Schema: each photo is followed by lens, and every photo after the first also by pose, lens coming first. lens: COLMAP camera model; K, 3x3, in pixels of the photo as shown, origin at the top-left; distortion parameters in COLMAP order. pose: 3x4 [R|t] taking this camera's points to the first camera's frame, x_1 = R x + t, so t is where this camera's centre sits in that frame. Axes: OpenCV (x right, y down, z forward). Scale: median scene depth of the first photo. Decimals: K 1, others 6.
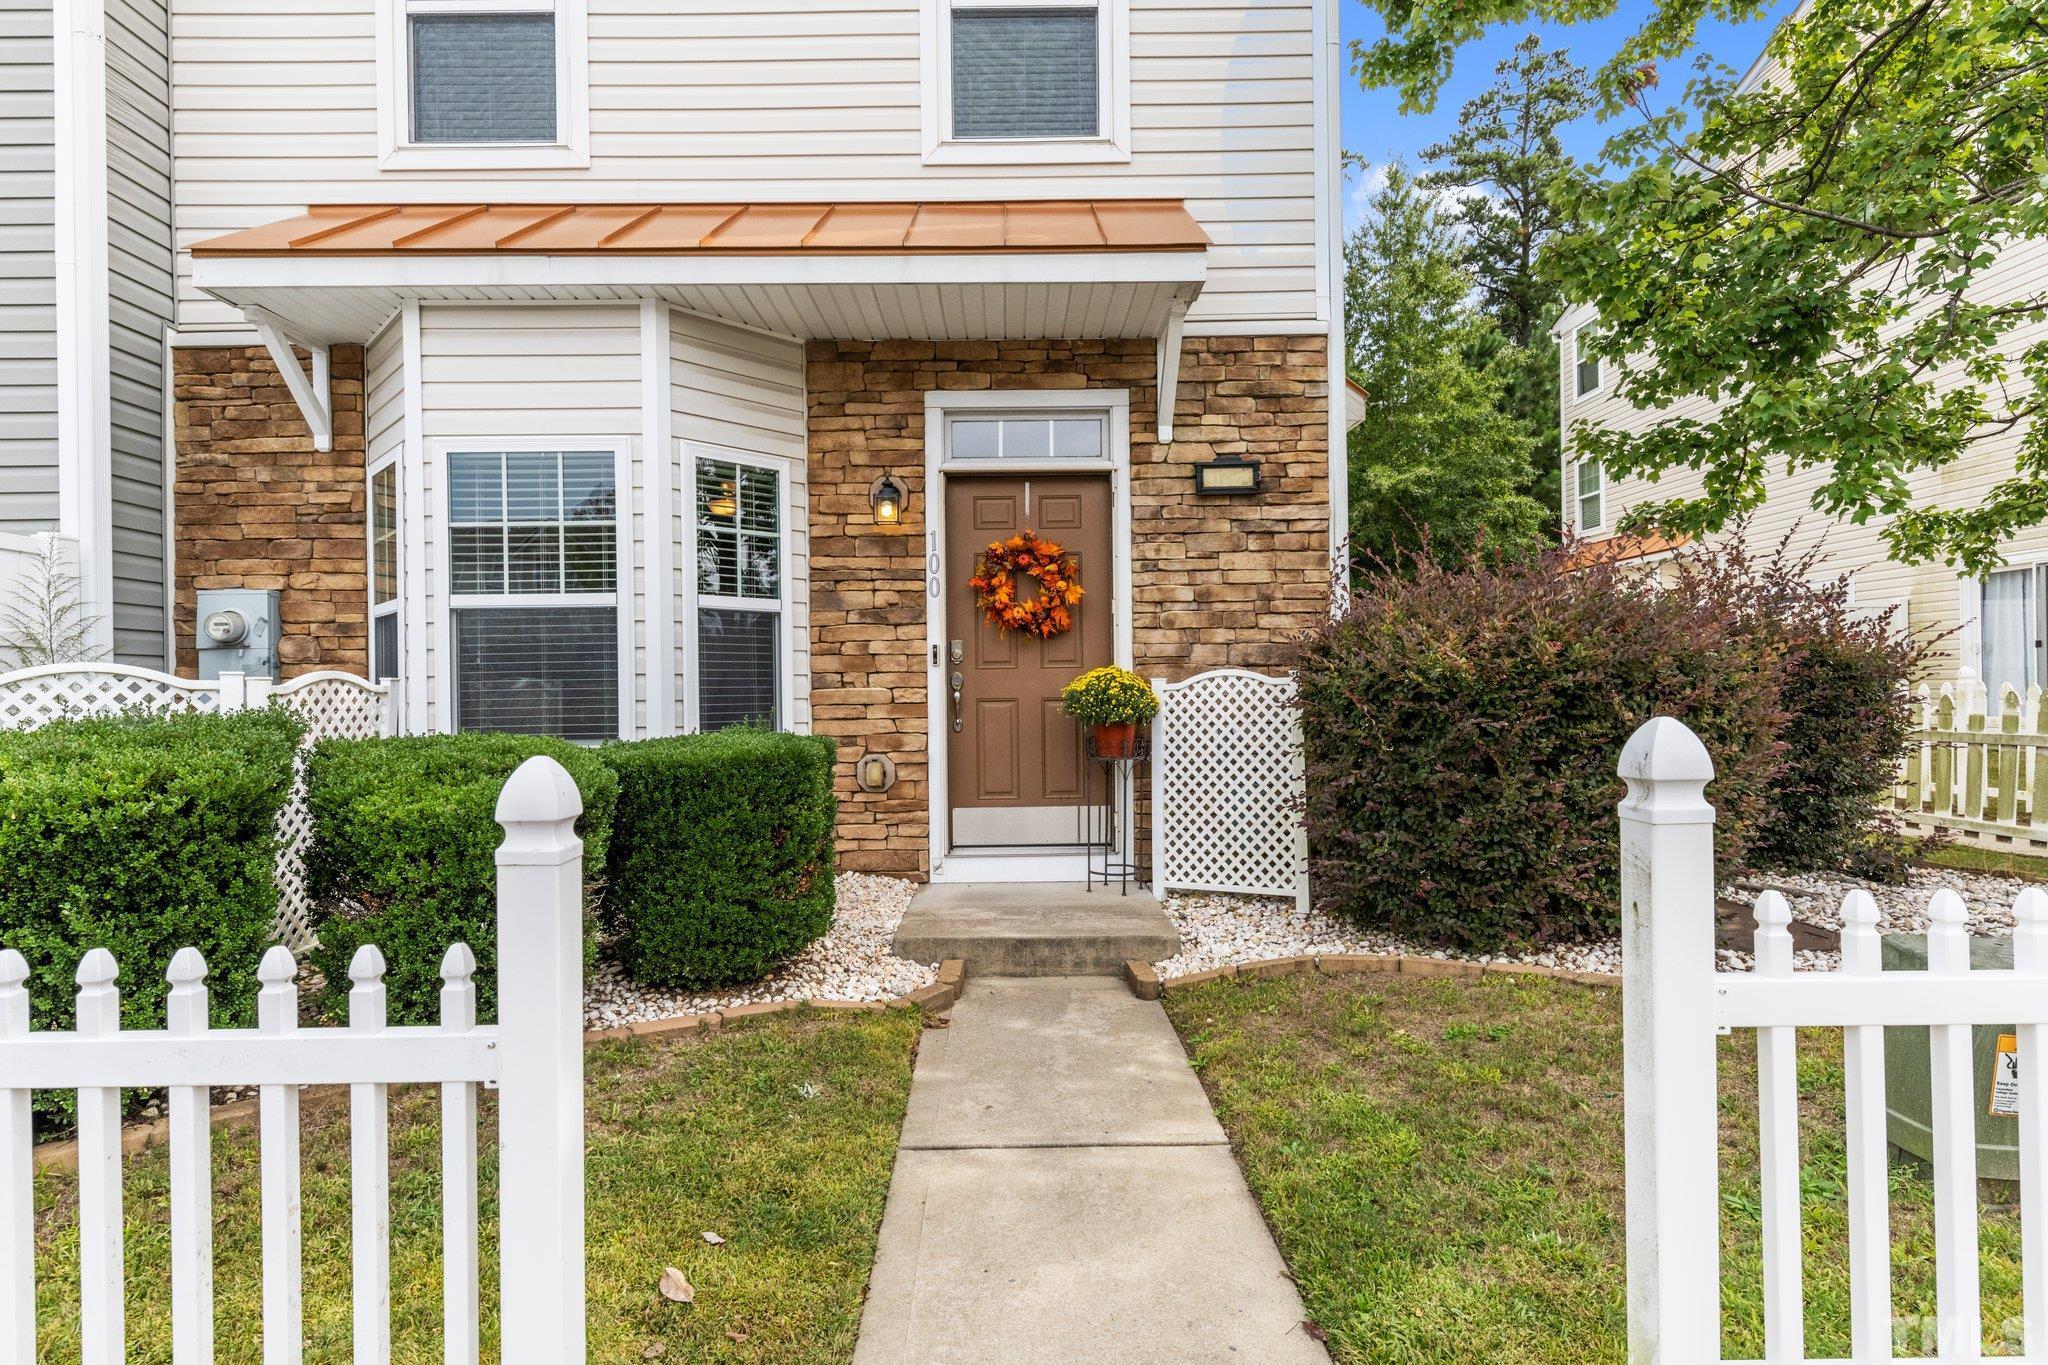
lens RADIAL K [[1072.9, 0, 1026.3], [0, 1072.9, 680.2], [0, 0, 1]] dist [-0.002769, 0.000629]
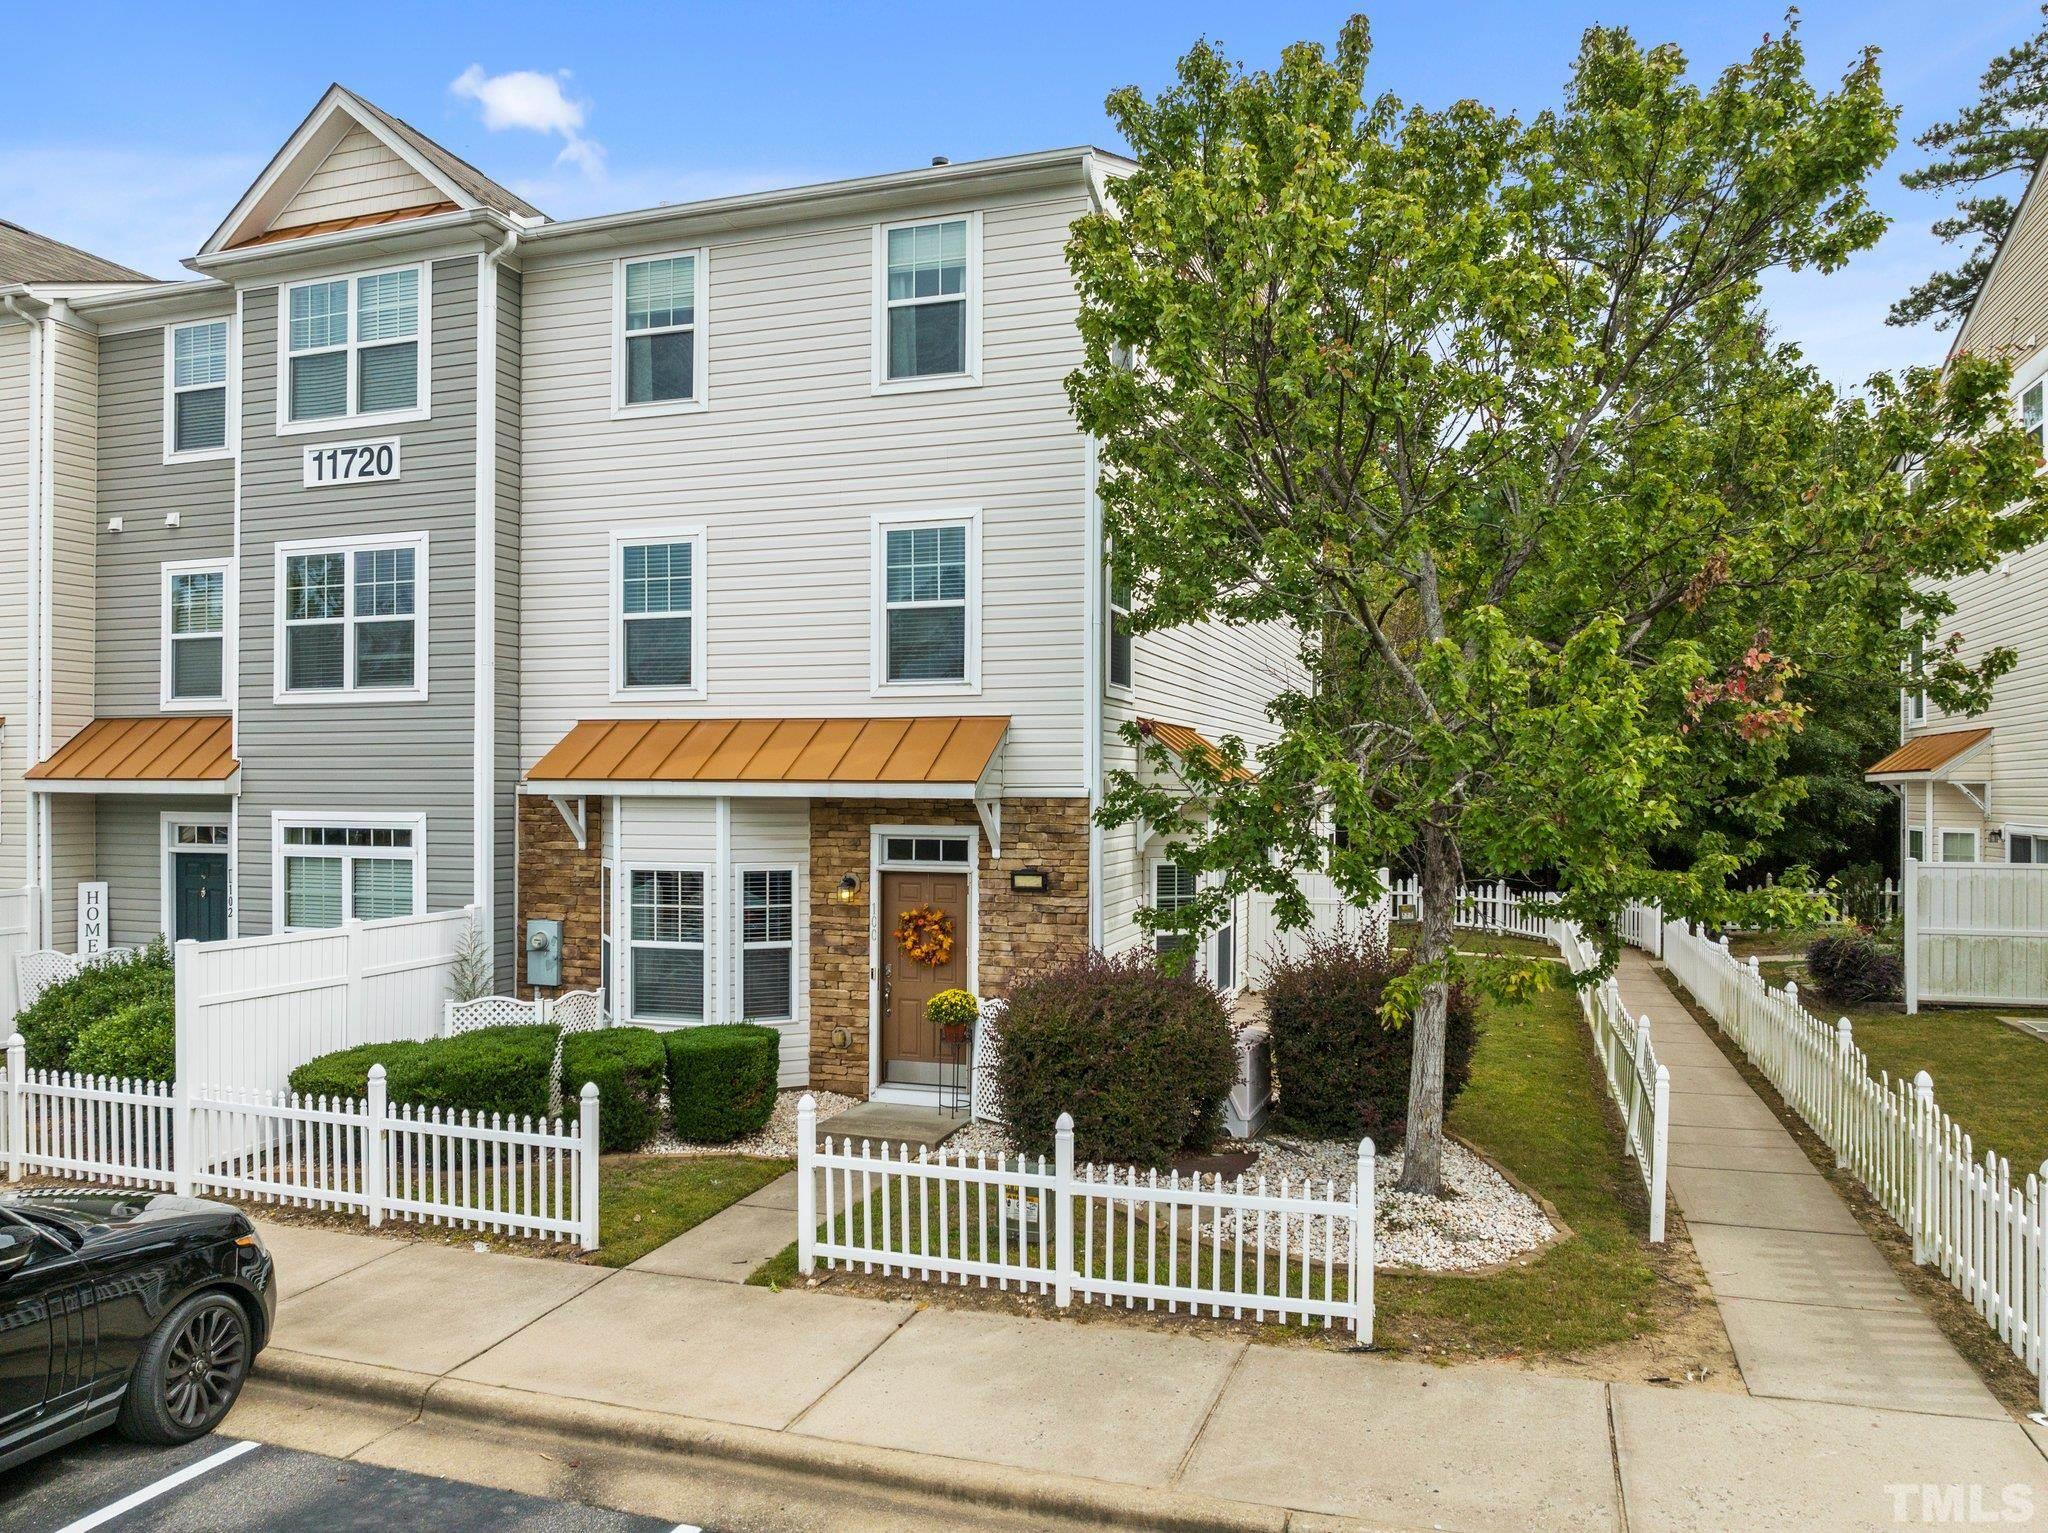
lens RADIAL K [[1444.7, 0, 1026.4], [0, 1444.7, 771.5], [0, 0, 1]] dist [-0.051431, -0.002720]
pose [[0.948942, 0.012782, -0.315193, 0.907316], [-0.014953, 0.999878, -0.004471, -0.352299], [0.315097, 0.008956, 0.949017, -1.193674]]
